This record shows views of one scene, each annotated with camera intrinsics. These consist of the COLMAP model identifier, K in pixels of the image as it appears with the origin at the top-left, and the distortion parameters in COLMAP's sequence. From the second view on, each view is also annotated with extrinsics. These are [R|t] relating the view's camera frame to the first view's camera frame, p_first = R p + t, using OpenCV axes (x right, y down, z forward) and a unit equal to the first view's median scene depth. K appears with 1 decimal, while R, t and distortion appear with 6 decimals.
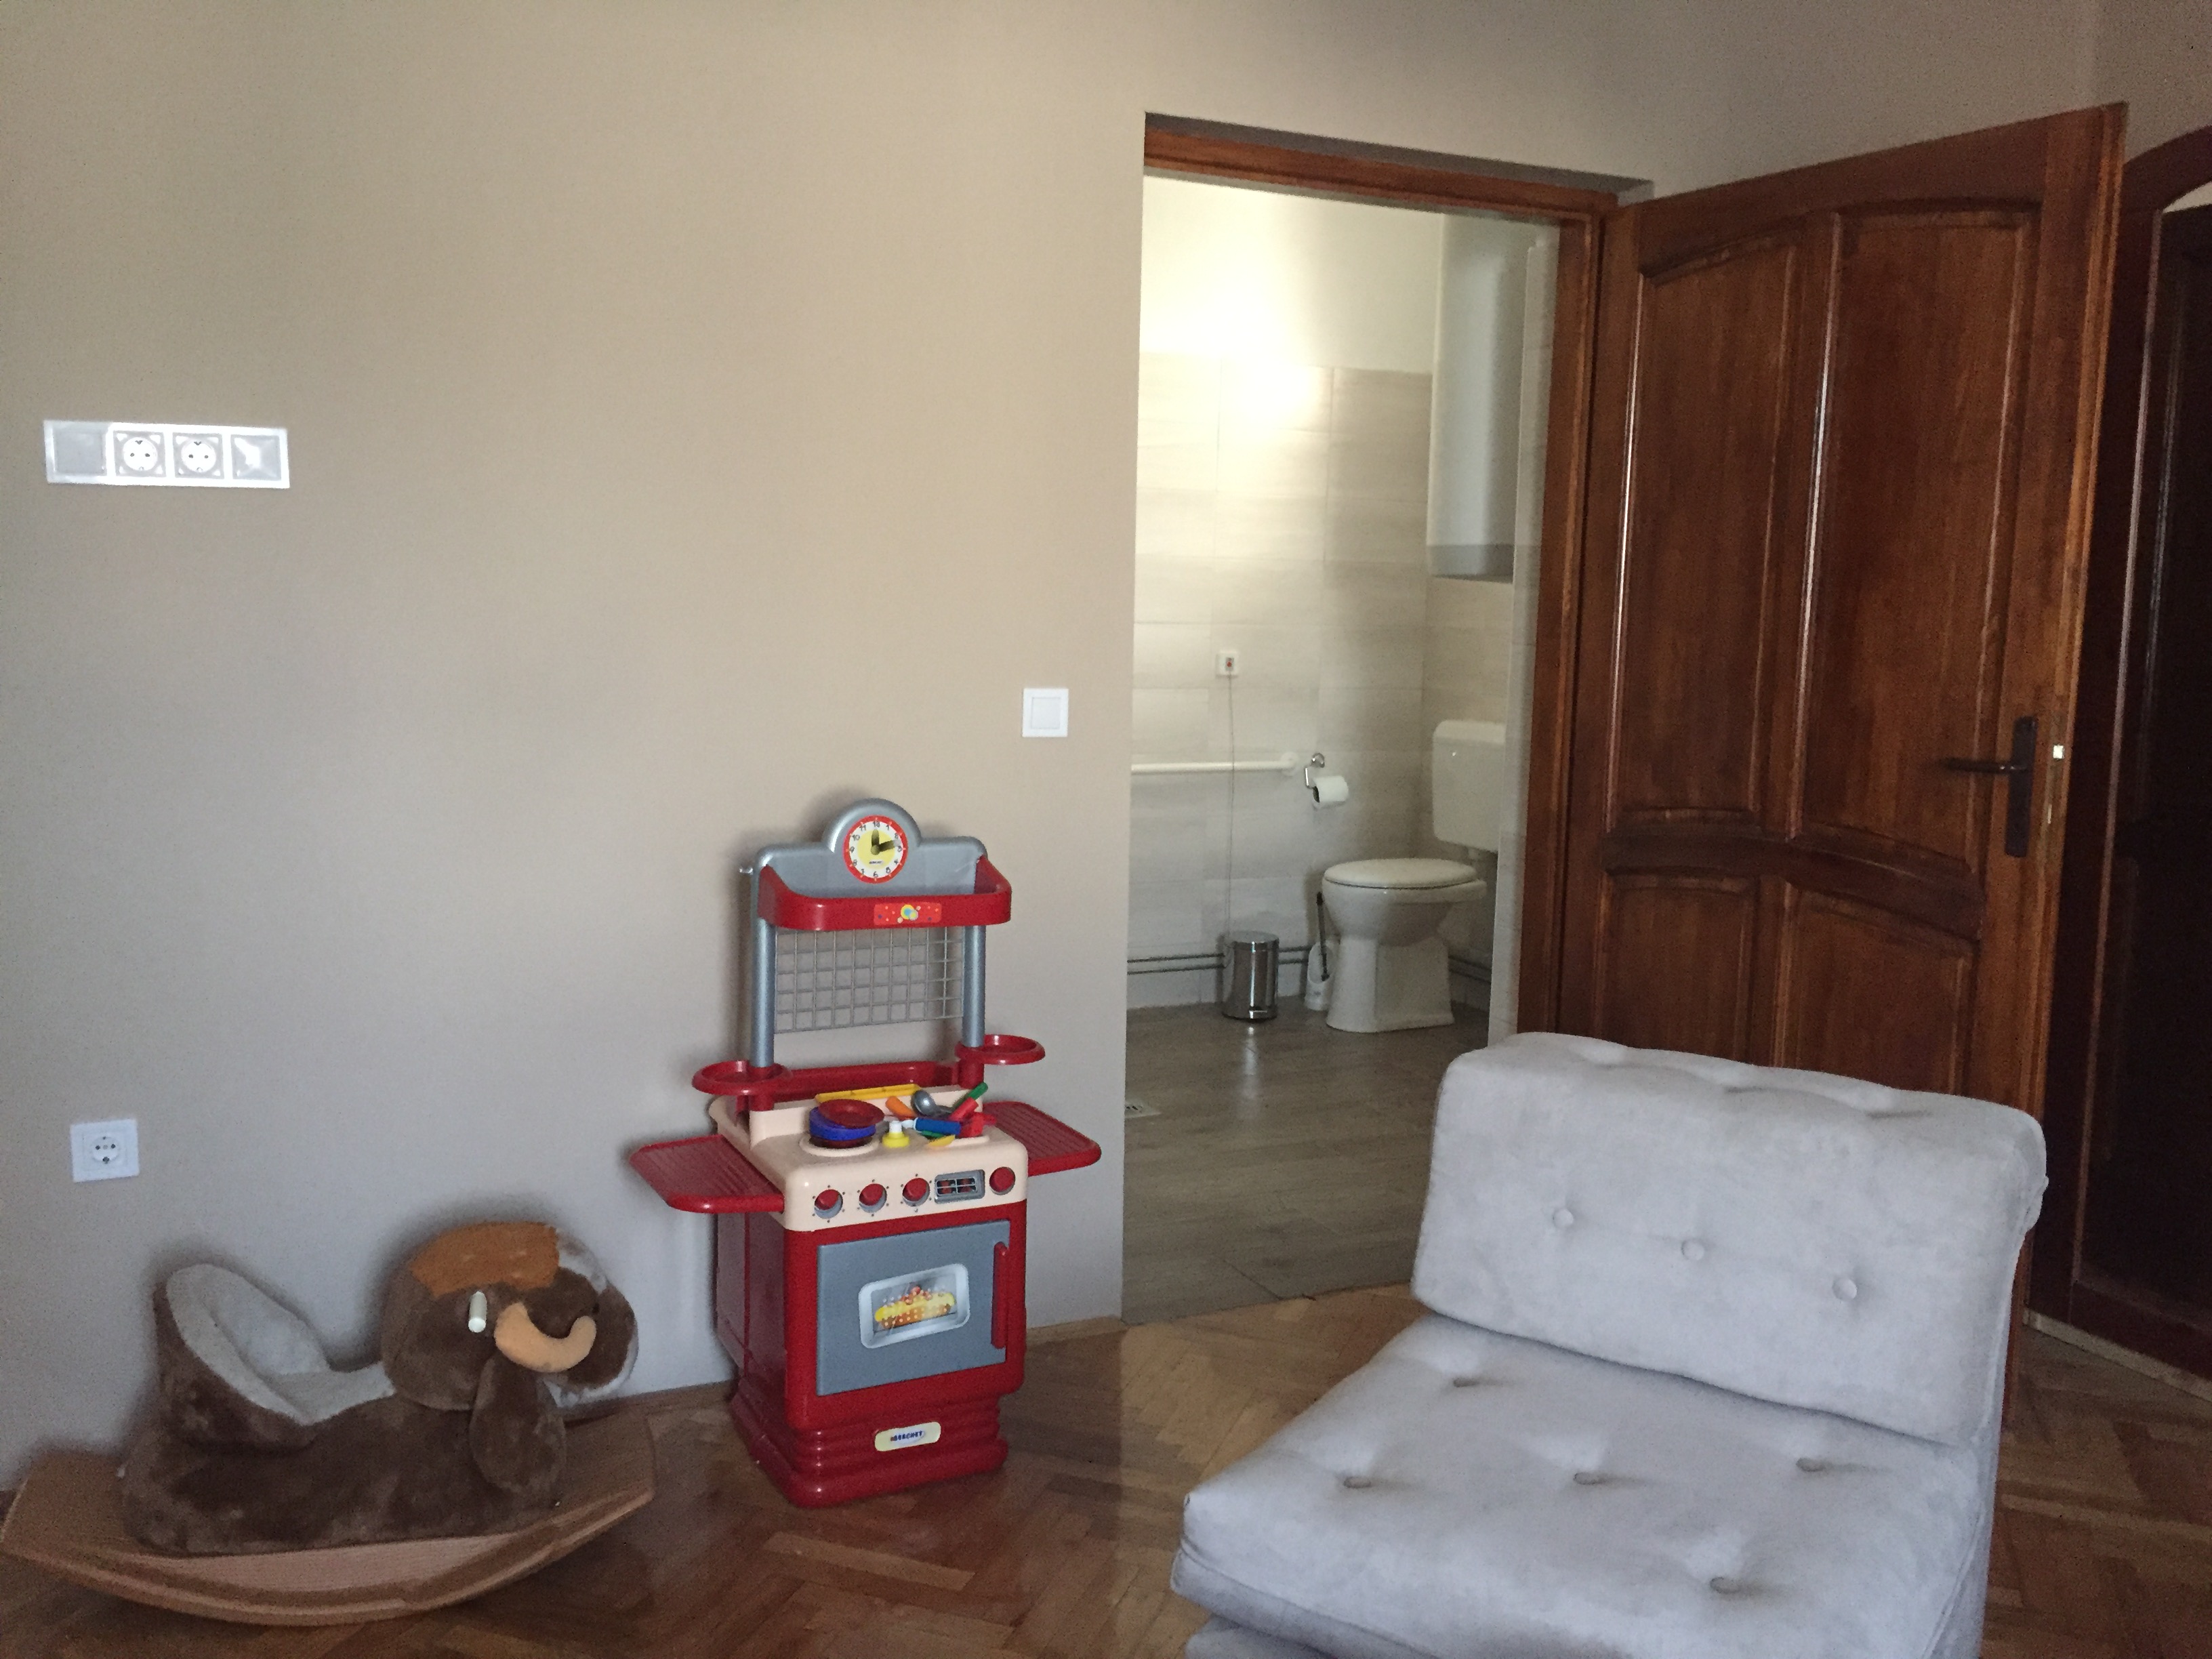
lens RADIAL K [[1907.9, 0, 1108.2], [0, 1907.9, 816.5], [0, 0, 1]] dist [0.093489, -0.117843]
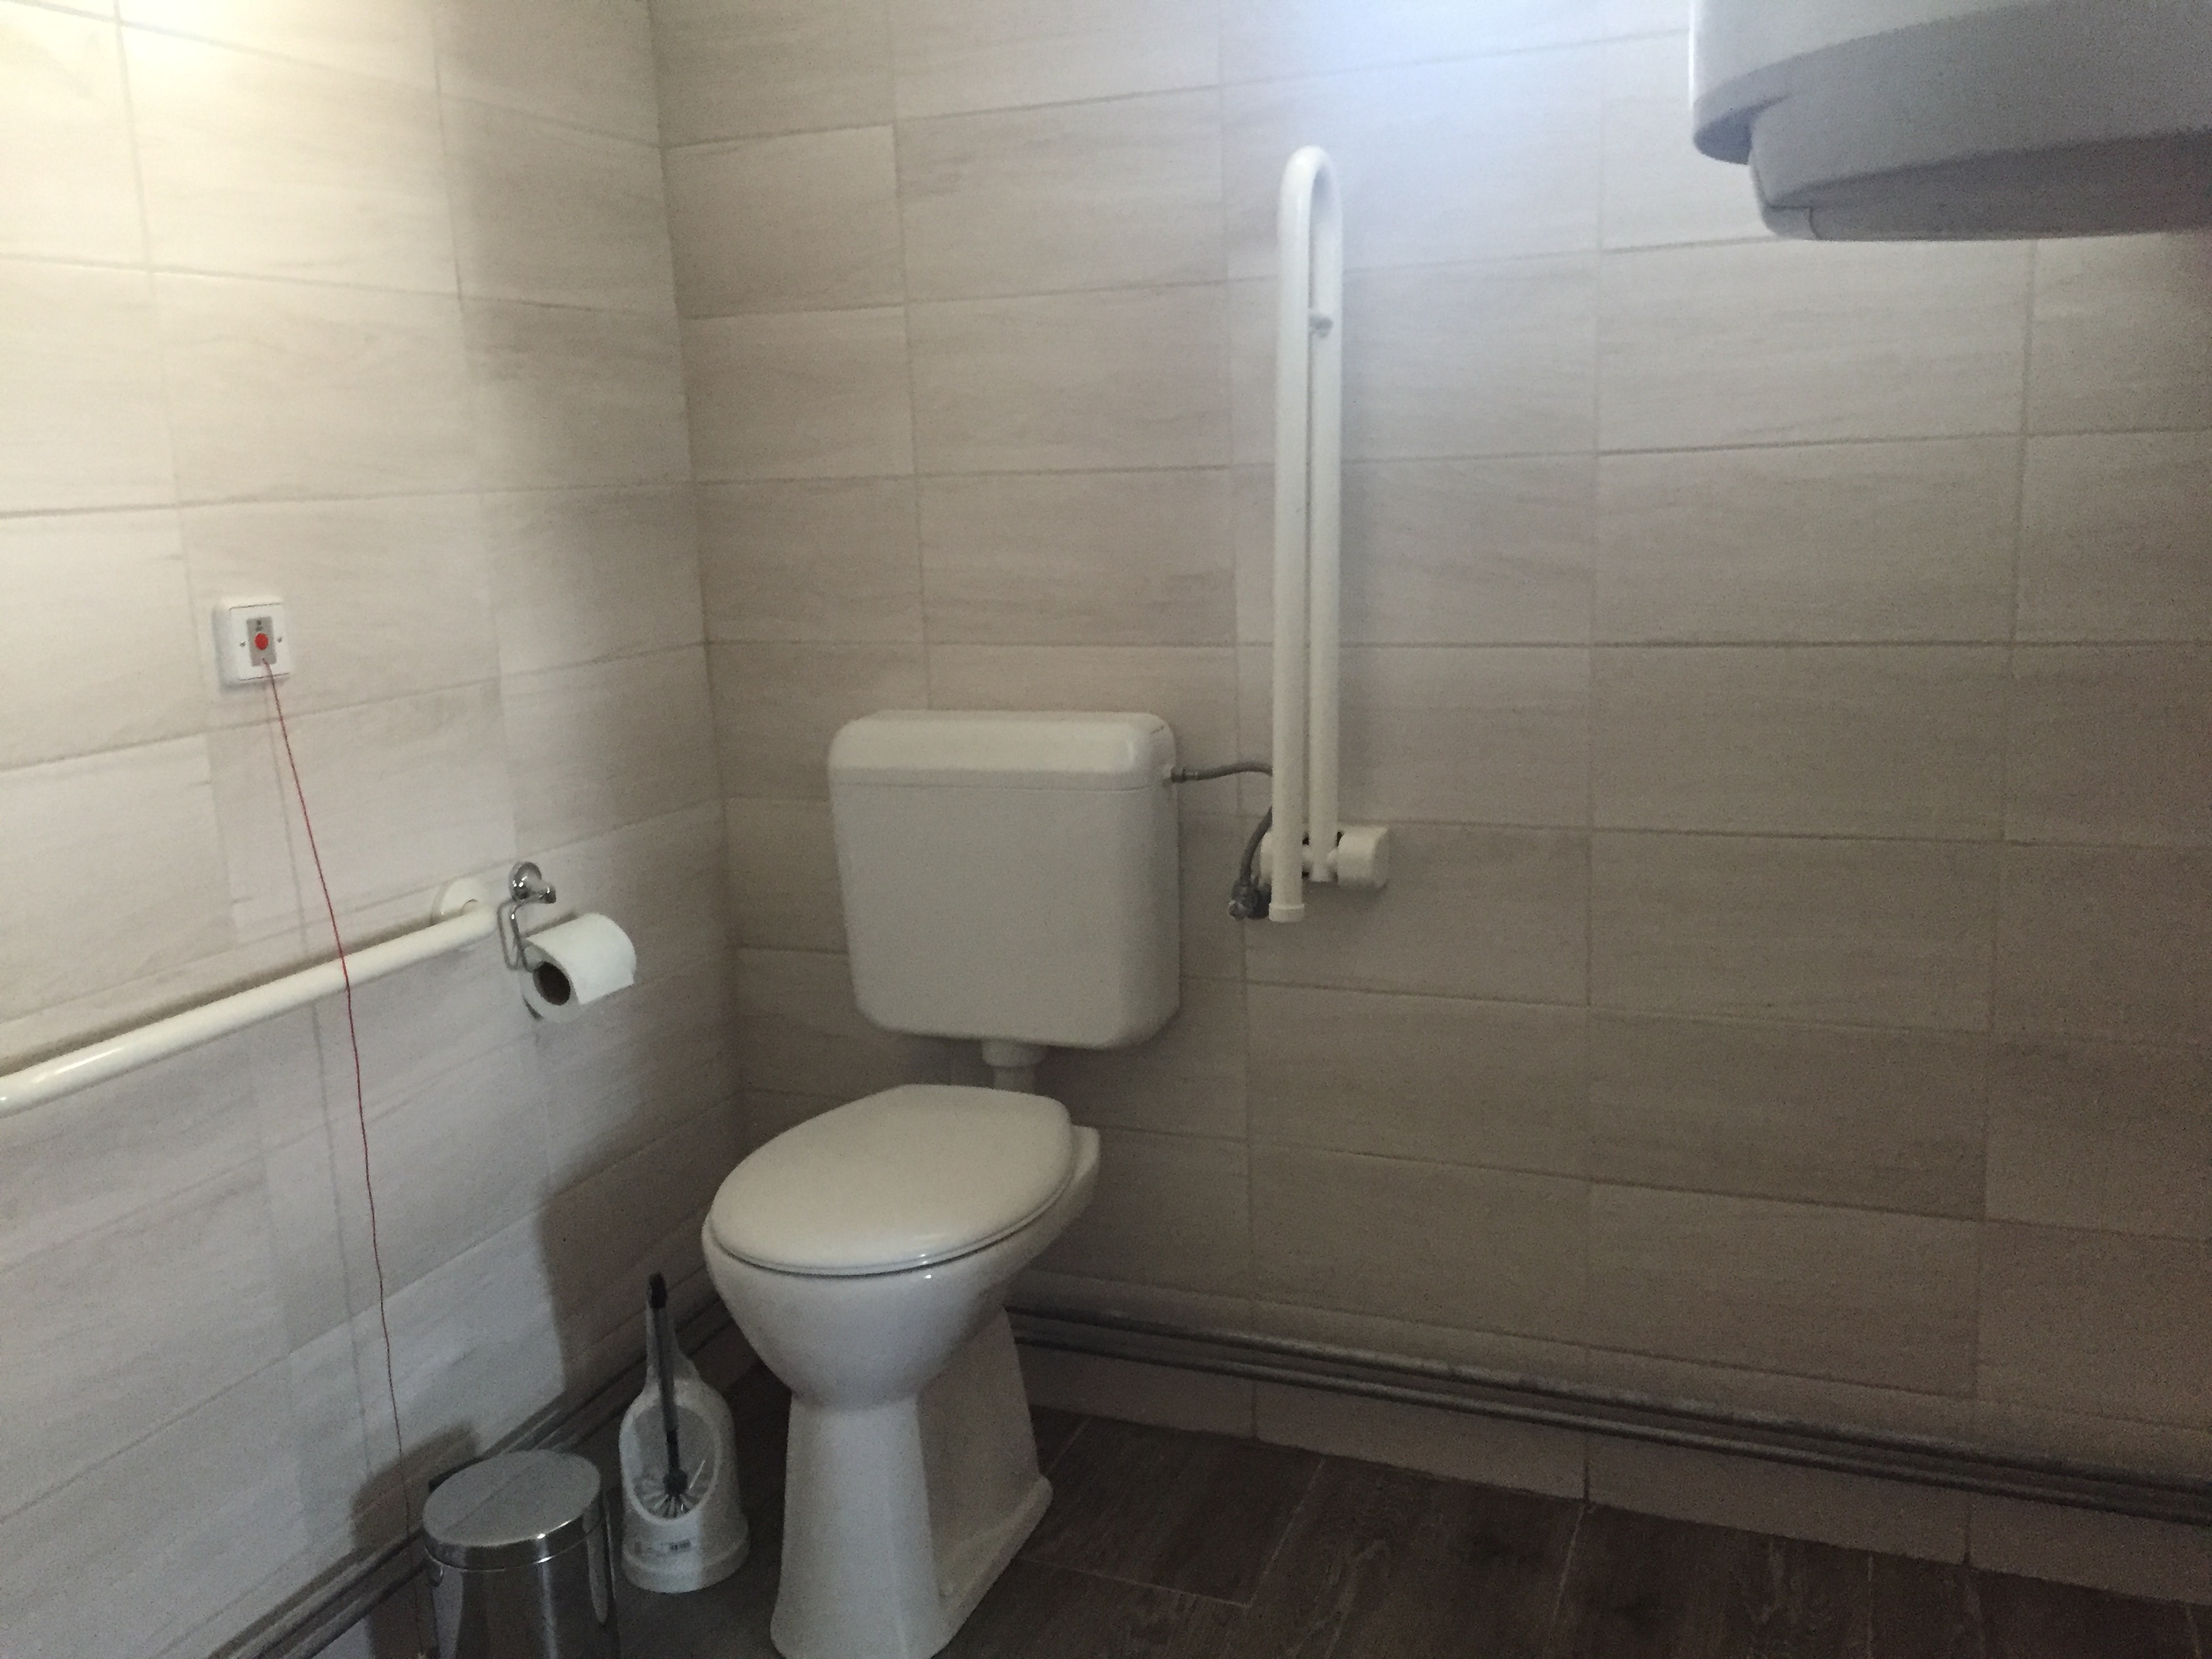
lens RADIAL K [[1907.9, 0, 1108.2], [0, 1907.9, 816.5], [0, 0, 1]] dist [0.093489, -0.117843]
pose [[0.732459, -0.179880, 0.656618, -0.041288], [0.138245, 0.983668, 0.115263, -0.068388], [-0.666628, 0.006349, 0.745364, 0.679188]]
